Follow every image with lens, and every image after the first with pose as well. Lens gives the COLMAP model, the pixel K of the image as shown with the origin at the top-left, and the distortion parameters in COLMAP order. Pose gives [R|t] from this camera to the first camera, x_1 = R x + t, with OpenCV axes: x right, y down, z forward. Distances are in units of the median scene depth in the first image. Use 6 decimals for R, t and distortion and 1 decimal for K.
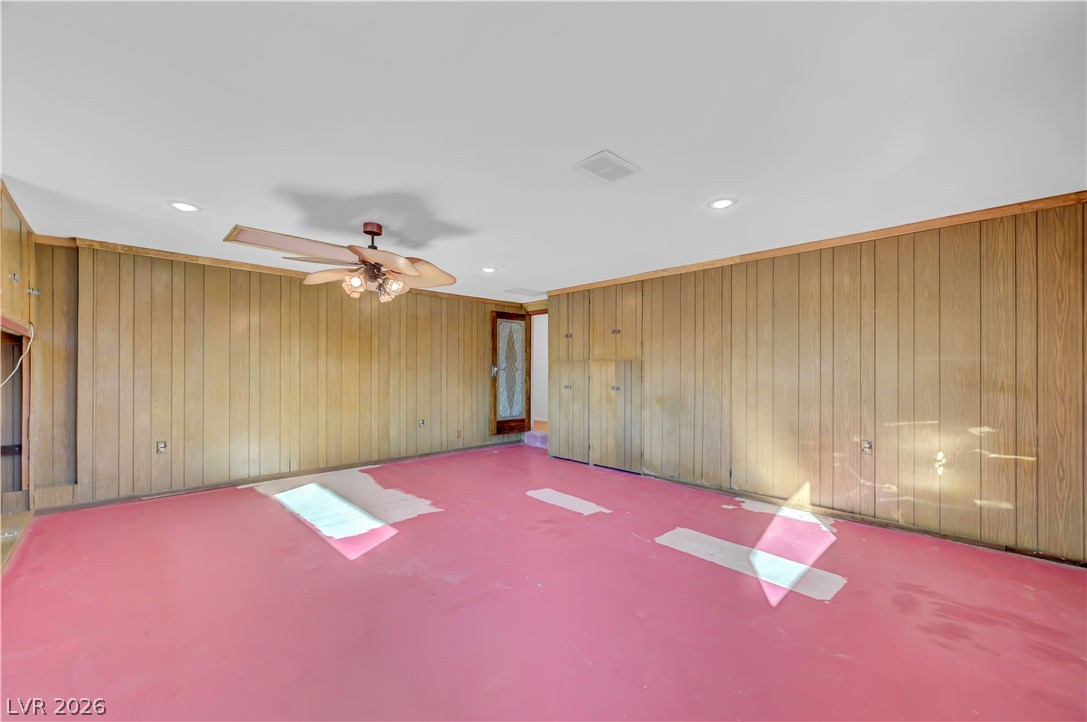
lens RADIAL K [[431.4, 0, 548.4], [0, 431.4, 372.5], [0, 0, 1]] dist [0.000270, 0.000084]
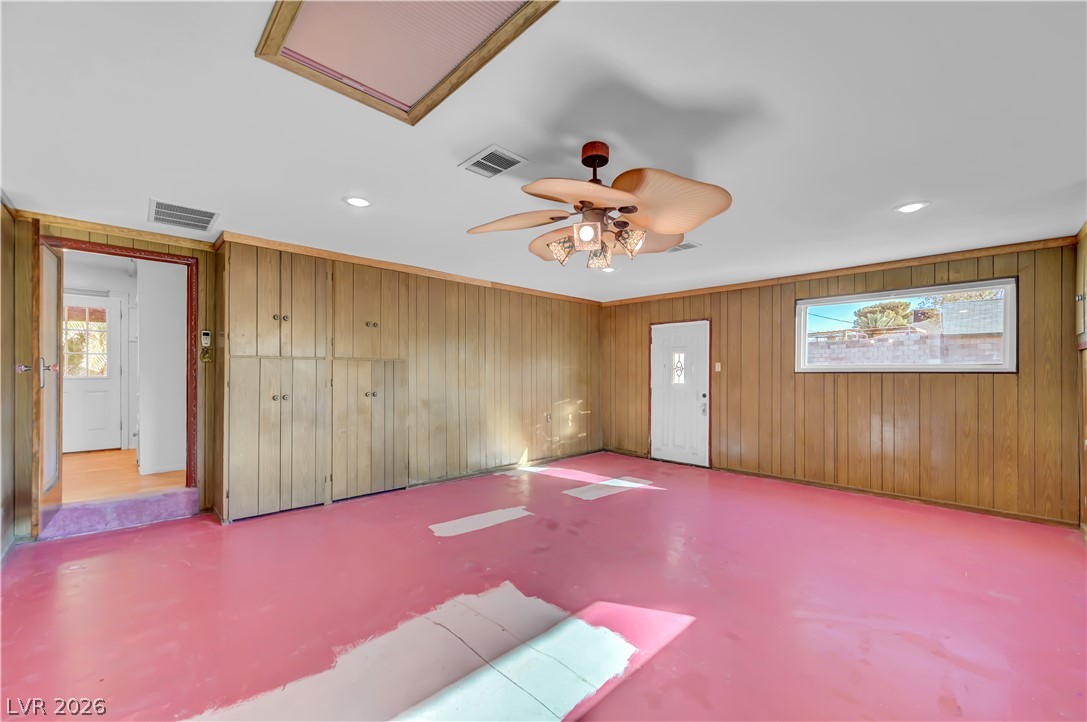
lens RADIAL K [[431.4, 0, 548.4], [0, 431.4, 372.5], [0, 0, 1]] dist [0.000270, 0.000084]
pose [[0.001970, 0.001199, 0.999997, -0.882620], [-0.001992, 0.999997, -0.001195, -0.005673], [-0.999996, -0.001989, 0.001972, 0.900086]]
